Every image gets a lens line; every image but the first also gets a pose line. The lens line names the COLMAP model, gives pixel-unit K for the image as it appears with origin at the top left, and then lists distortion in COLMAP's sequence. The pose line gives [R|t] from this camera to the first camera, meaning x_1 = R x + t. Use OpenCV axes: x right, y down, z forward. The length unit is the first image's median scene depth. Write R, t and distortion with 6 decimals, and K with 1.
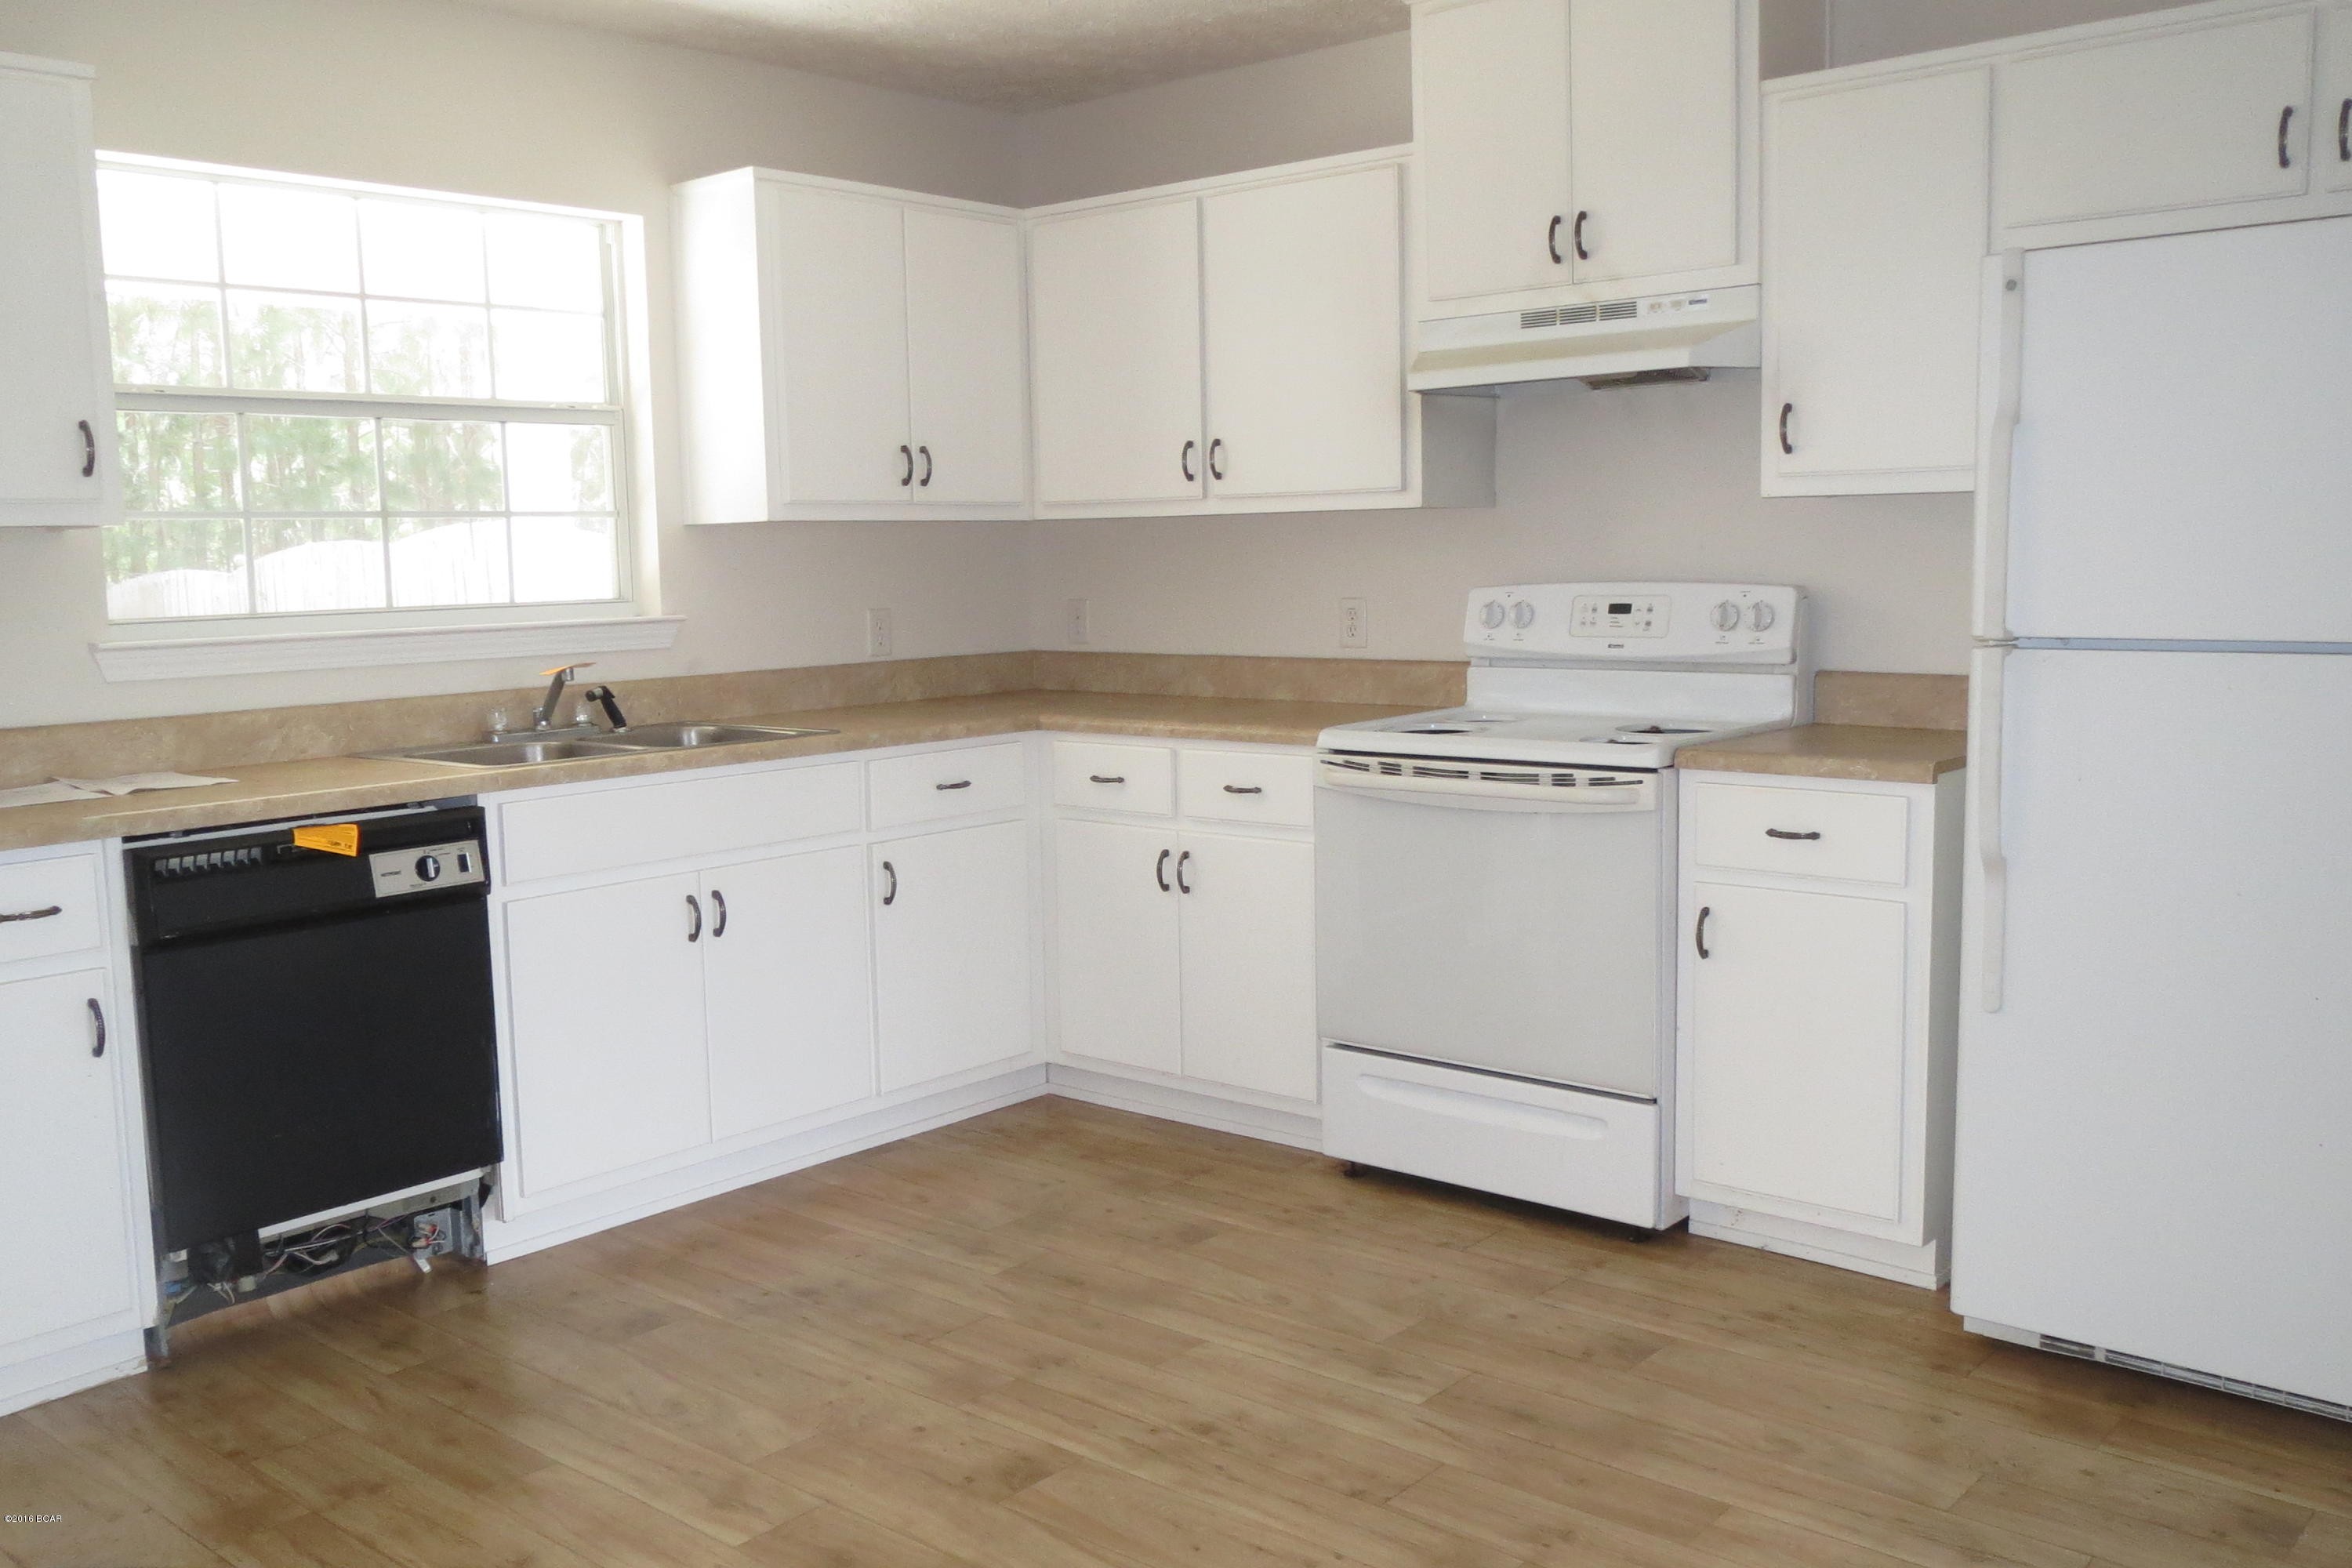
lens RADIAL K [[2020.1, 0, 1165.7], [0, 2020.1, 771.6], [0, 0, 1]] dist [-0.005910, -0.003063]
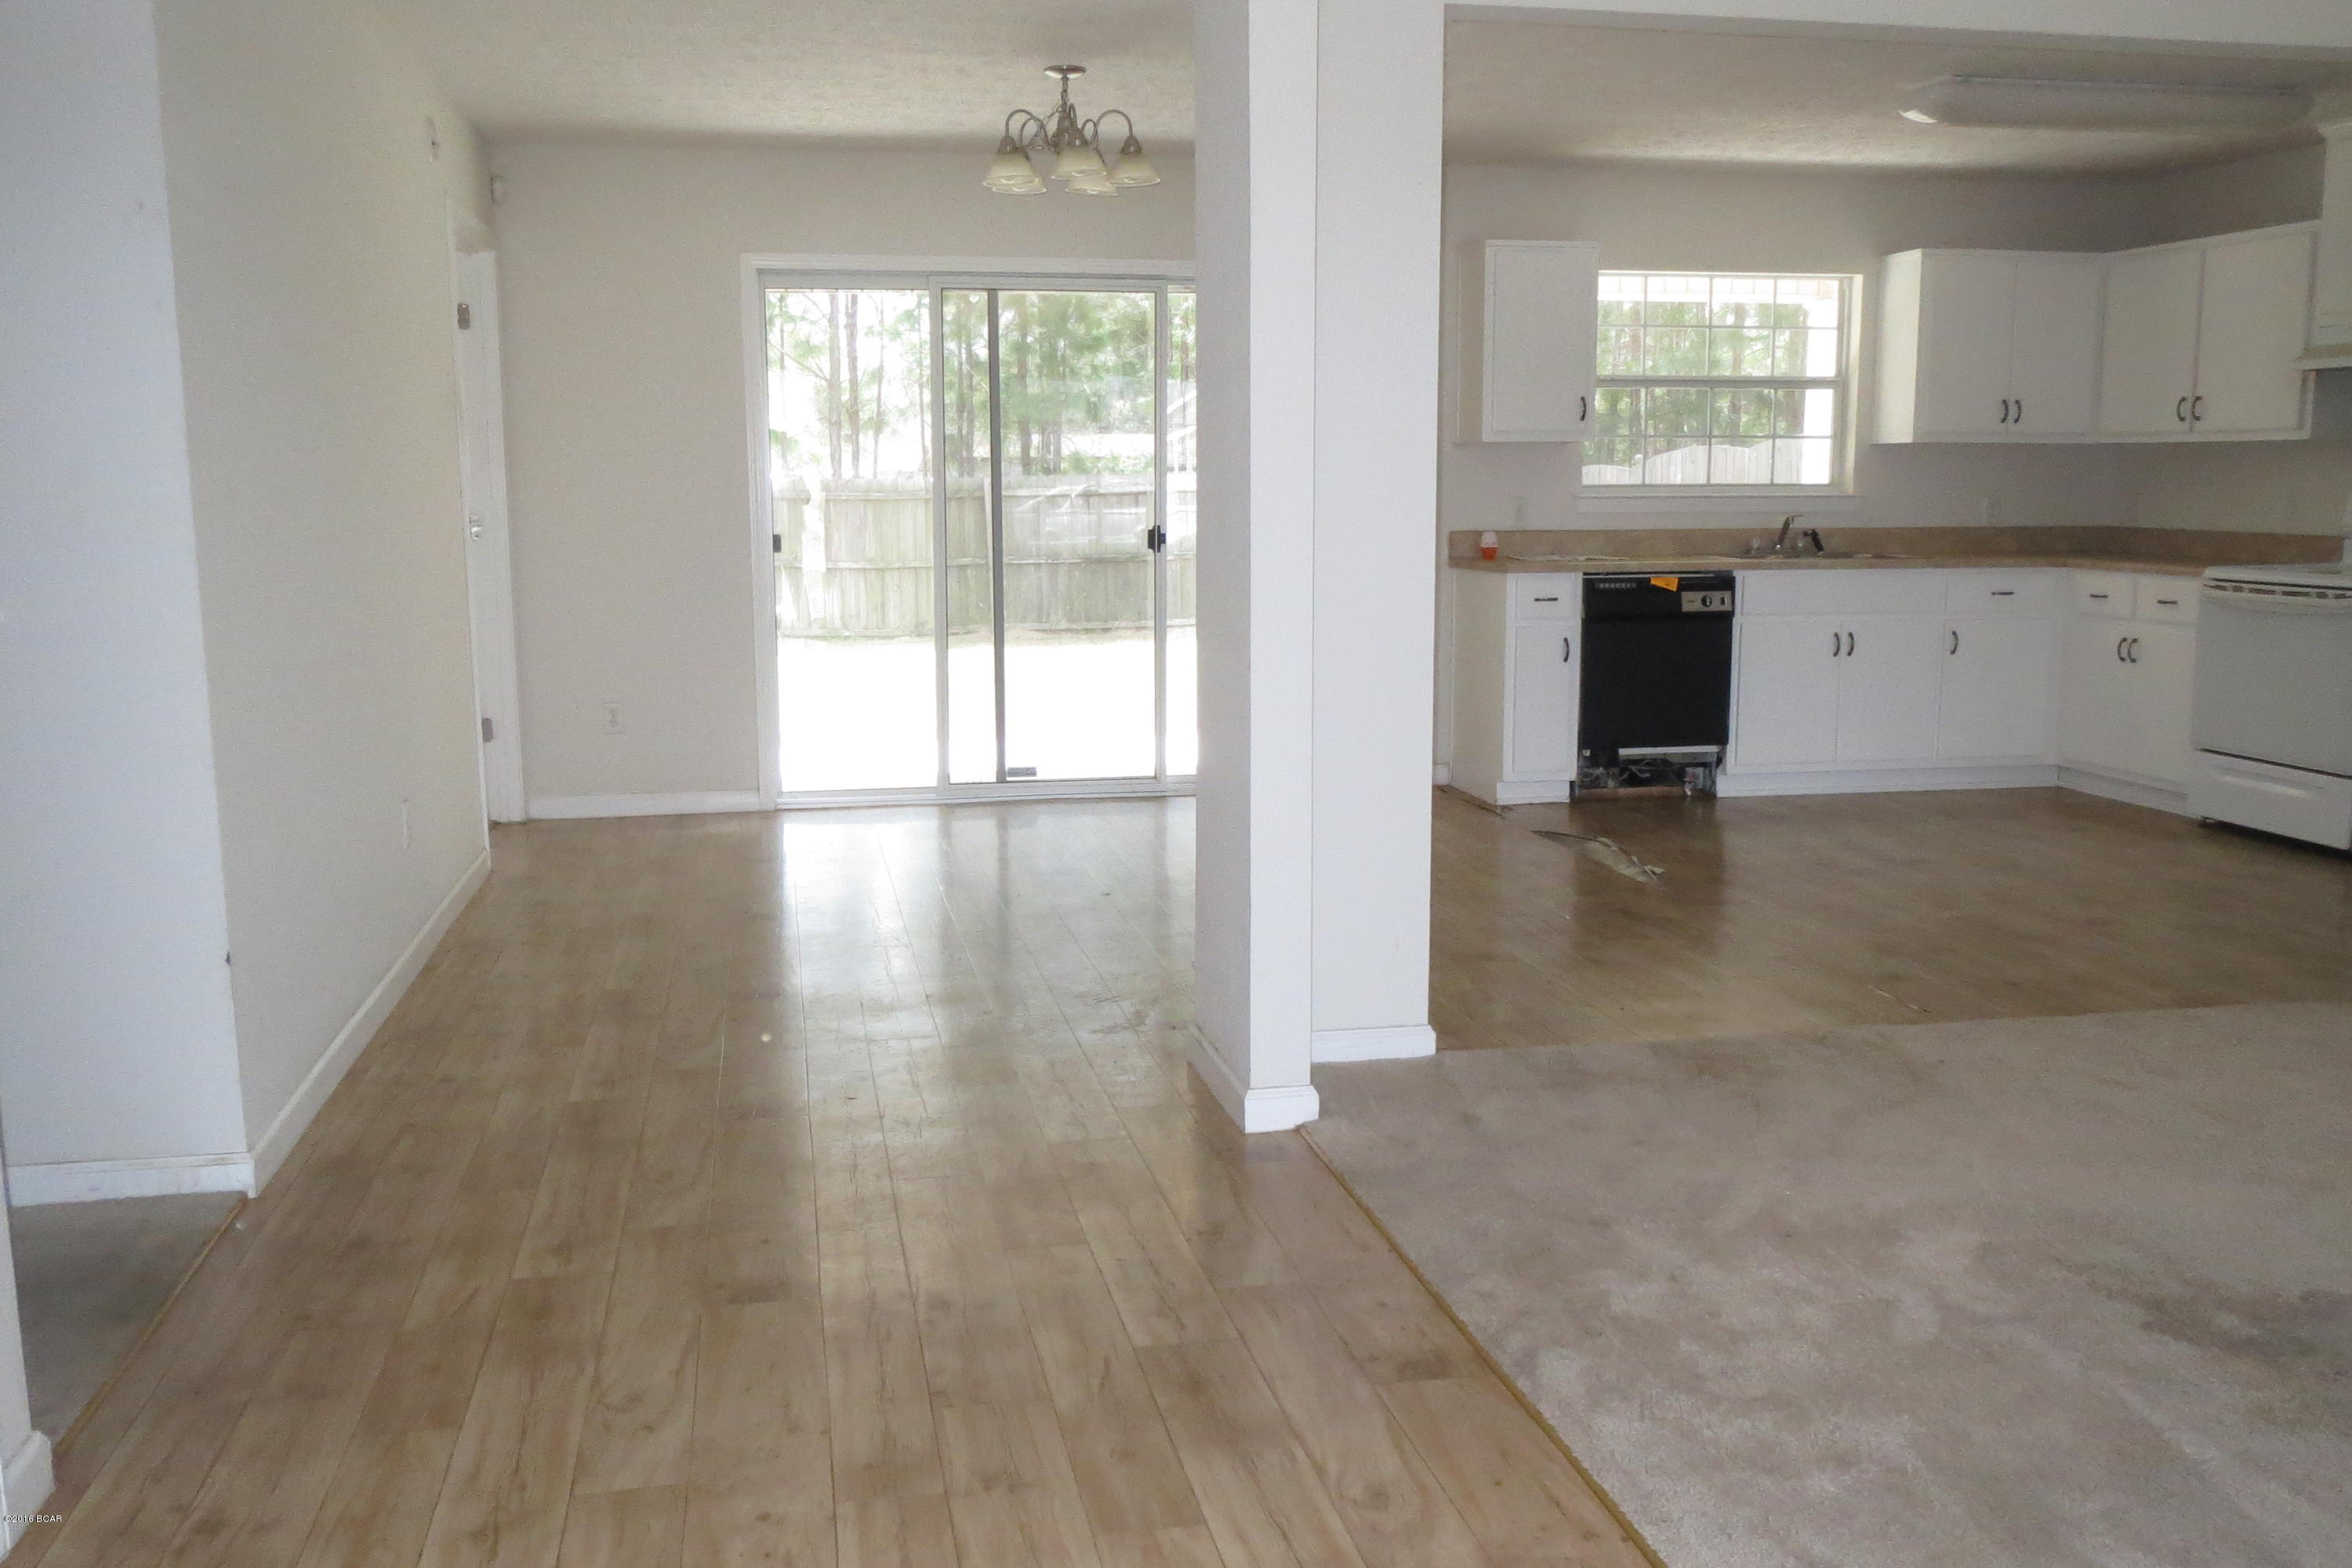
lens RADIAL K [[2020.1, 0, 1165.7], [0, 2020.1, 771.6], [0, 0, 1]] dist [-0.005910, -0.003063]
pose [[0.792234, 0.109542, -0.600304, 0.435847], [-0.083478, 0.993962, 0.071209, 0.107863], [0.604480, -0.006302, 0.796595, -0.950536]]
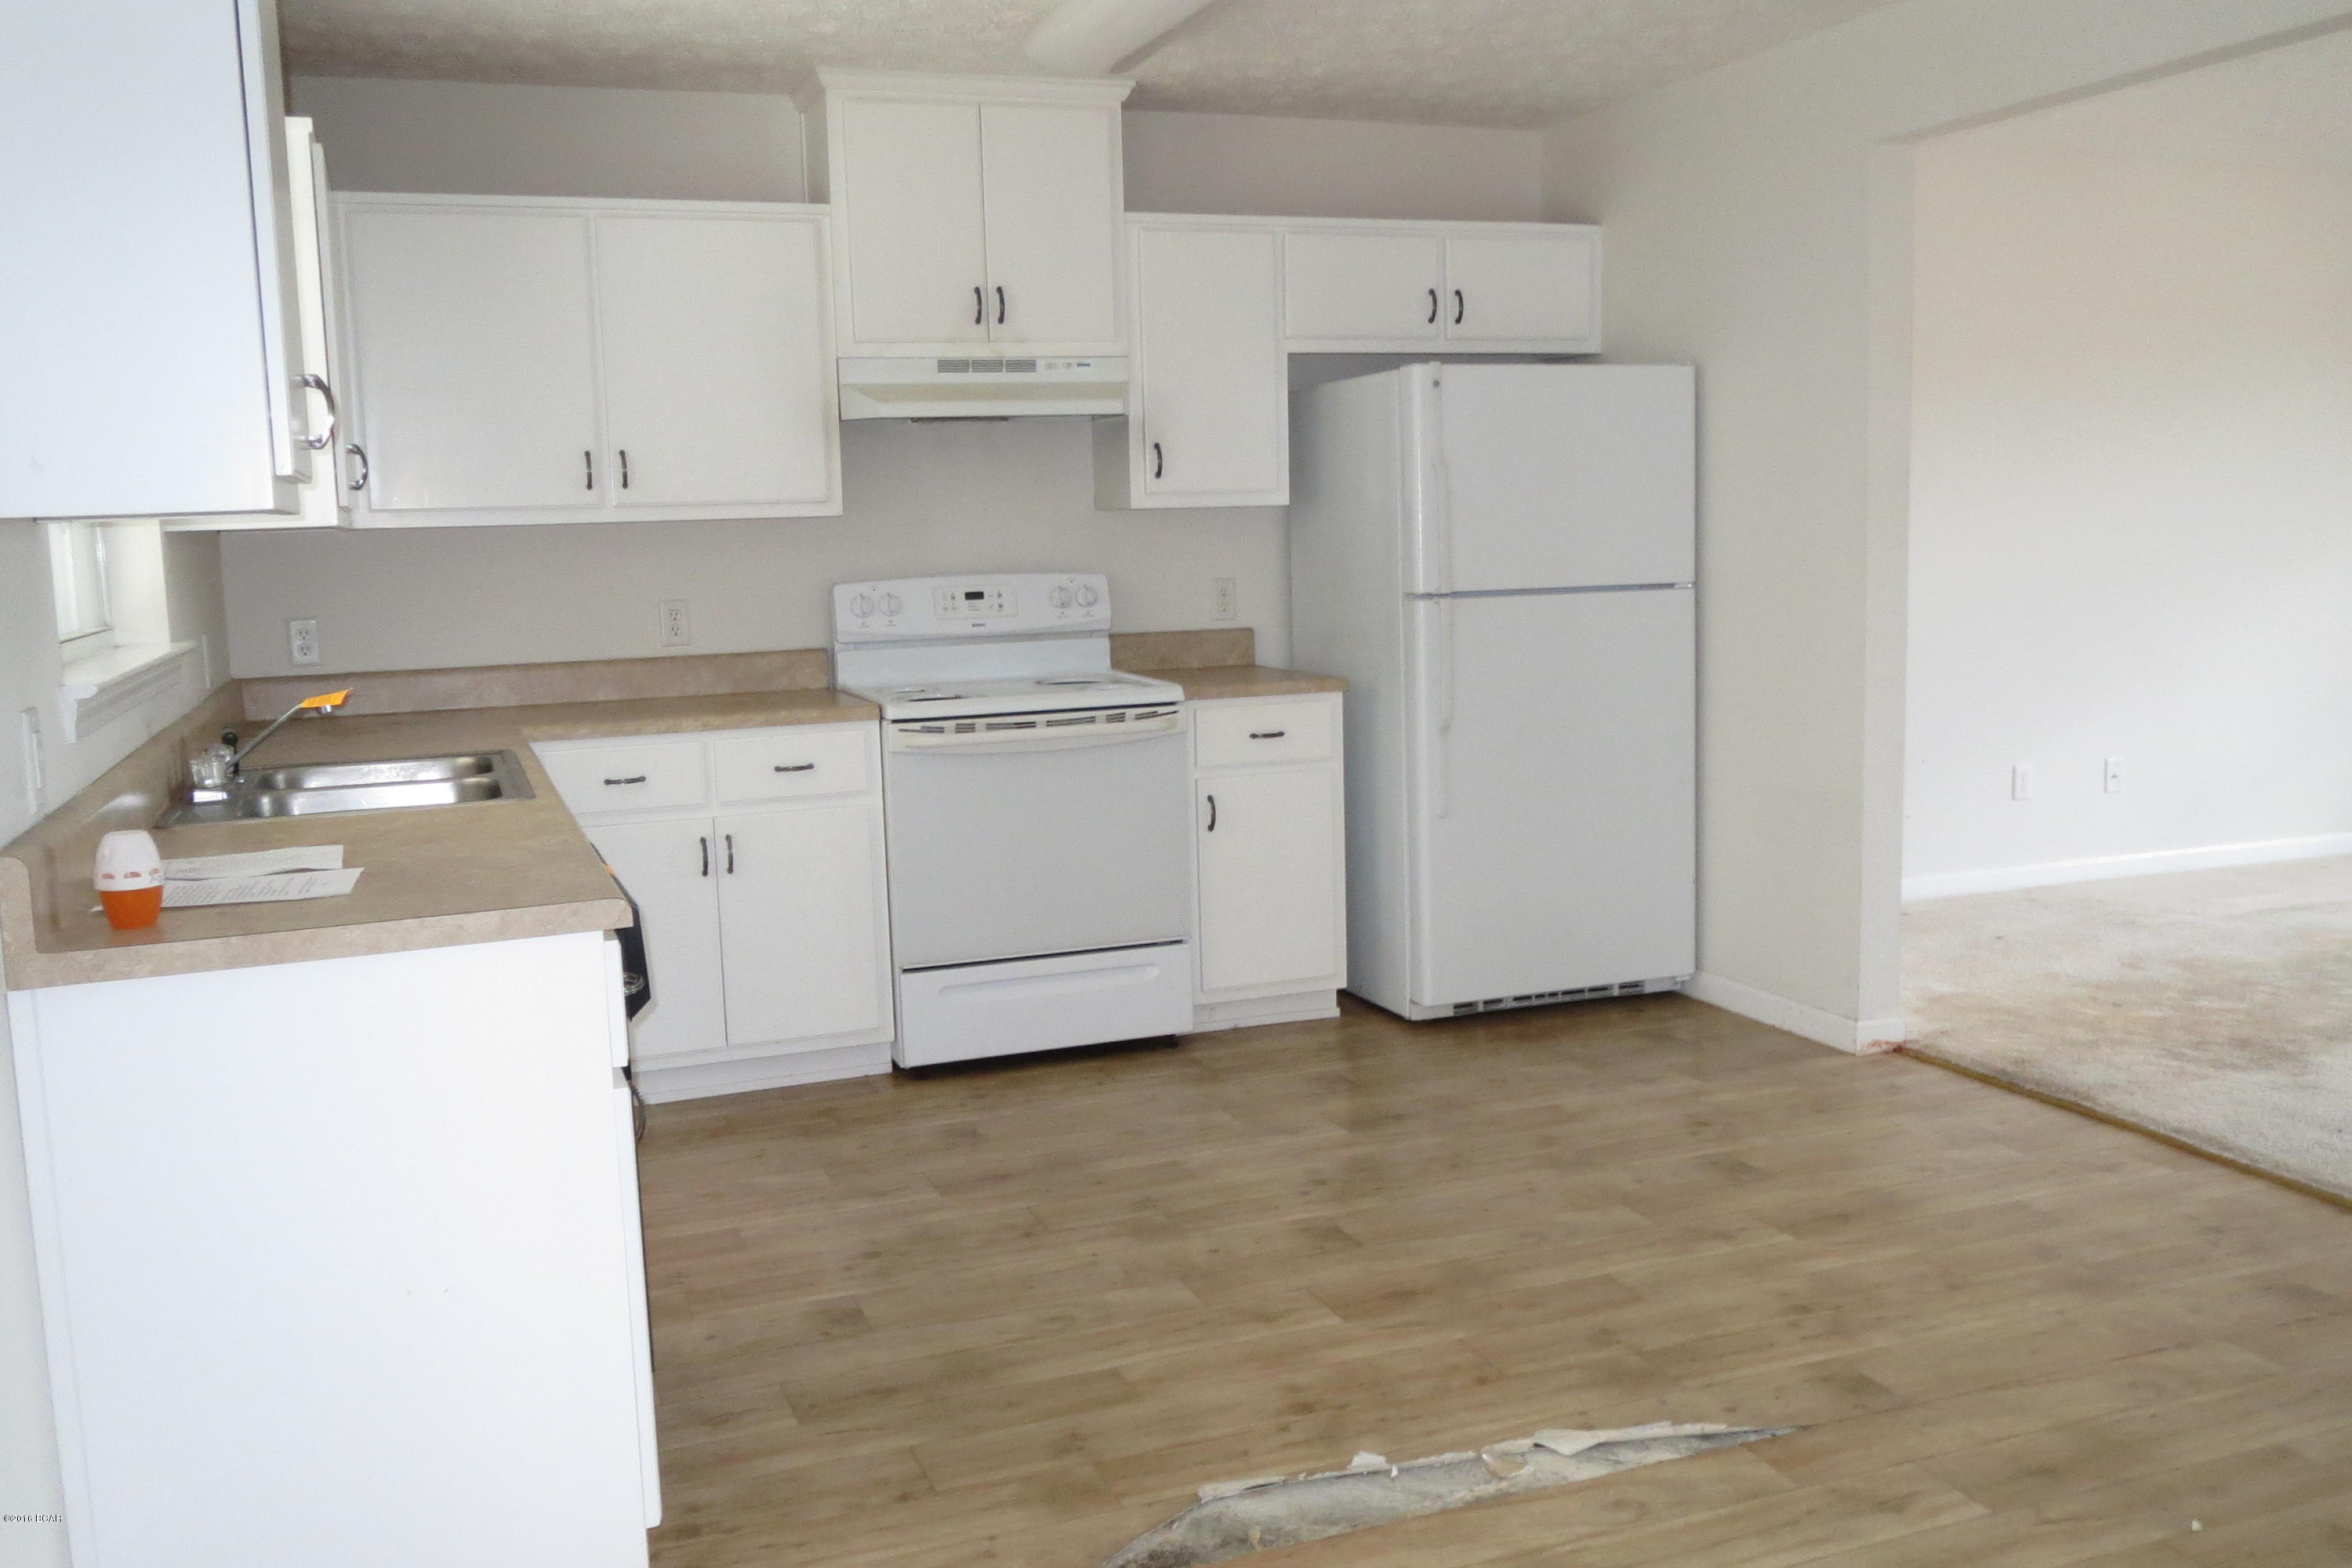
lens RADIAL K [[2020.1, 0, 1165.7], [0, 2020.1, 771.6], [0, 0, 1]] dist [-0.005910, -0.003063]
pose [[0.471338, -0.103896, 0.875812, -0.889384], [0.114940, 0.991804, 0.055799, -0.029185], [-0.874431, 0.074366, 0.479416, 0.305396]]
